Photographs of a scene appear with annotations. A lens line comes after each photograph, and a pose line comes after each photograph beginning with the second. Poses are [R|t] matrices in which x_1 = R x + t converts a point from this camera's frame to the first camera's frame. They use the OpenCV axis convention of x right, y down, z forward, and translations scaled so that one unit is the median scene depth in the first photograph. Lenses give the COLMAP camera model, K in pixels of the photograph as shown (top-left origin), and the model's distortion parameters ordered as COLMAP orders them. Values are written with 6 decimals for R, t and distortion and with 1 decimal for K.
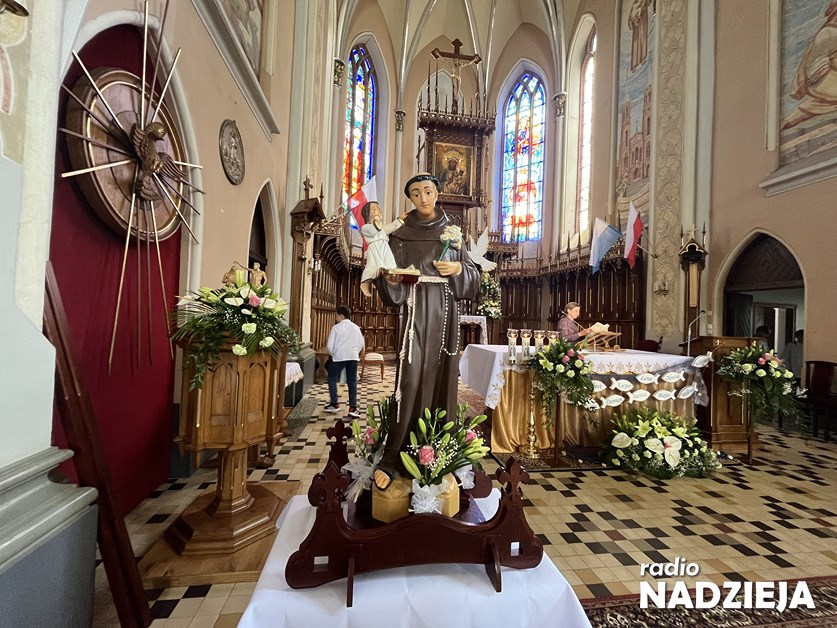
lens RADIAL K [[336.5, 0, 419.4], [0, 336.5, 312.6], [0, 0, 1]] dist [-0.006969, 0.000670]
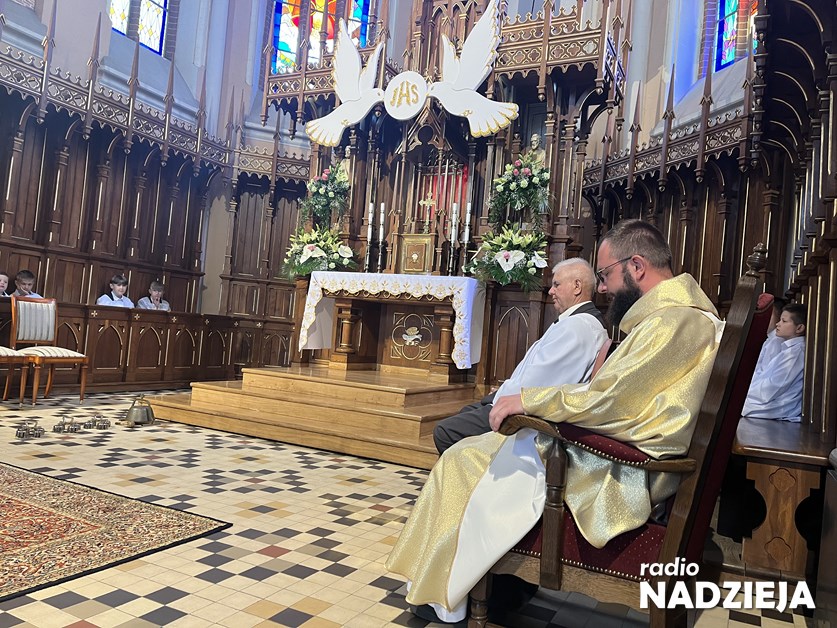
lens RADIAL K [[635.1, 0, 414.1], [0, 635.1, 314.2], [0, 0, 1]] dist [0.047502, -0.040903]
pose [[0.815493, 0.008959, -0.578697, 1.407312], [-0.042603, 0.998097, -0.044583, 0.212388], [0.577196, 0.061012, 0.814323, 1.384552]]
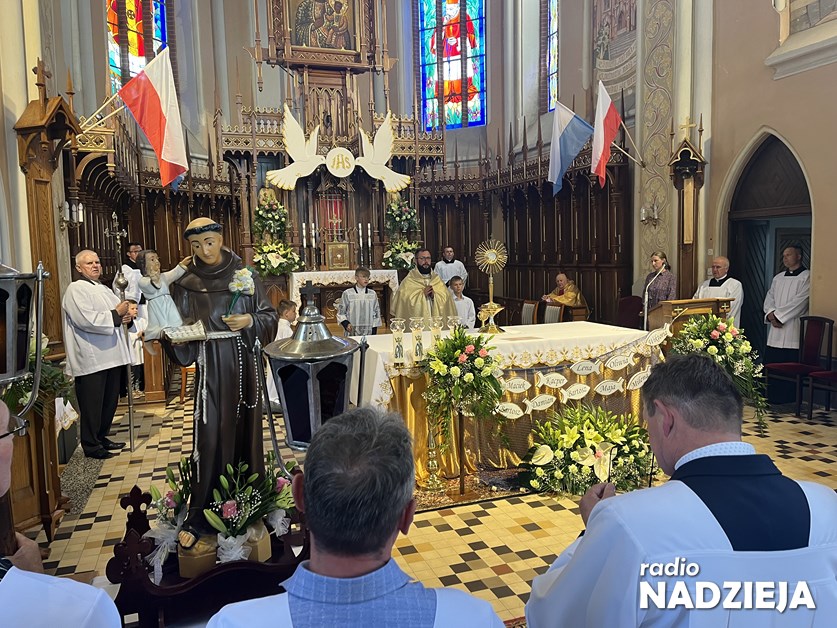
lens RADIAL K [[635.1, 0, 420.7], [0, 635.1, 313.7], [0, 0, 1]] dist [0.047502, -0.040903]
pose [[0.980092, -0.083818, 0.179986, 0.087649], [0.063444, 0.991207, 0.116123, -0.108284], [-0.188137, -0.102392, 0.976791, -0.289732]]
